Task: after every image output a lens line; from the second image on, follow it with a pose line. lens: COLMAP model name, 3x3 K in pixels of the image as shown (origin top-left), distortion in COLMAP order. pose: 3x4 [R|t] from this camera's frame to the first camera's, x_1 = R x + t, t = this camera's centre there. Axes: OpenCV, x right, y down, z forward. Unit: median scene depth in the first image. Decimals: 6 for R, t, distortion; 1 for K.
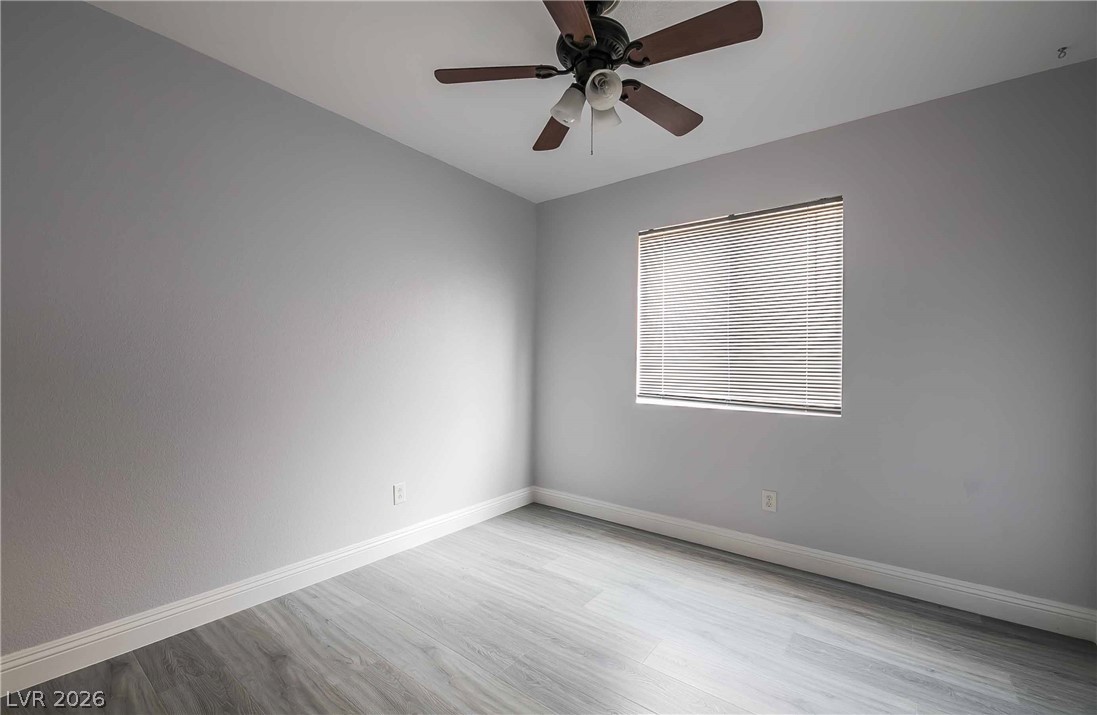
lens RADIAL K [[451.2, 0, 549.5], [0, 451.2, 359.7], [0, 0, 1]] dist [0.001645, 0.000102]
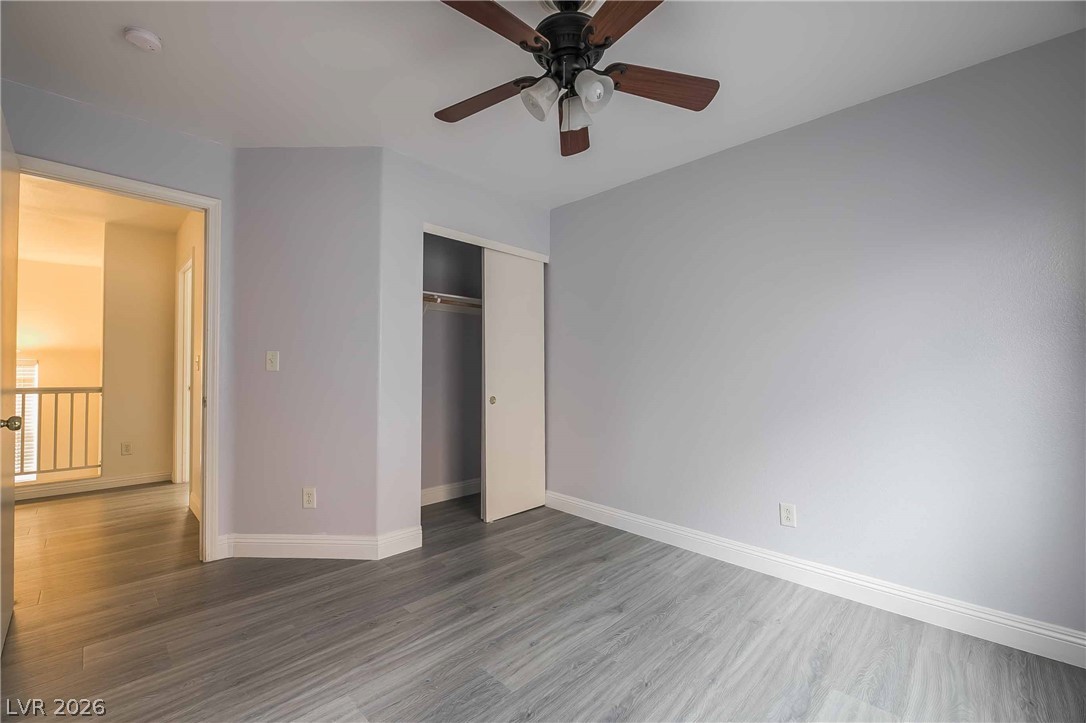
lens RADIAL K [[451.2, 0, 544.5], [0, 451.2, 365.7], [0, 0, 1]] dist [-0.001588, -0.001882]
pose [[-0.131836, -0.022870, -0.991008, 0.799205], [0.006058, 0.999697, -0.023877, 0.022261], [0.991253, -0.009152, -0.131657, 0.815826]]
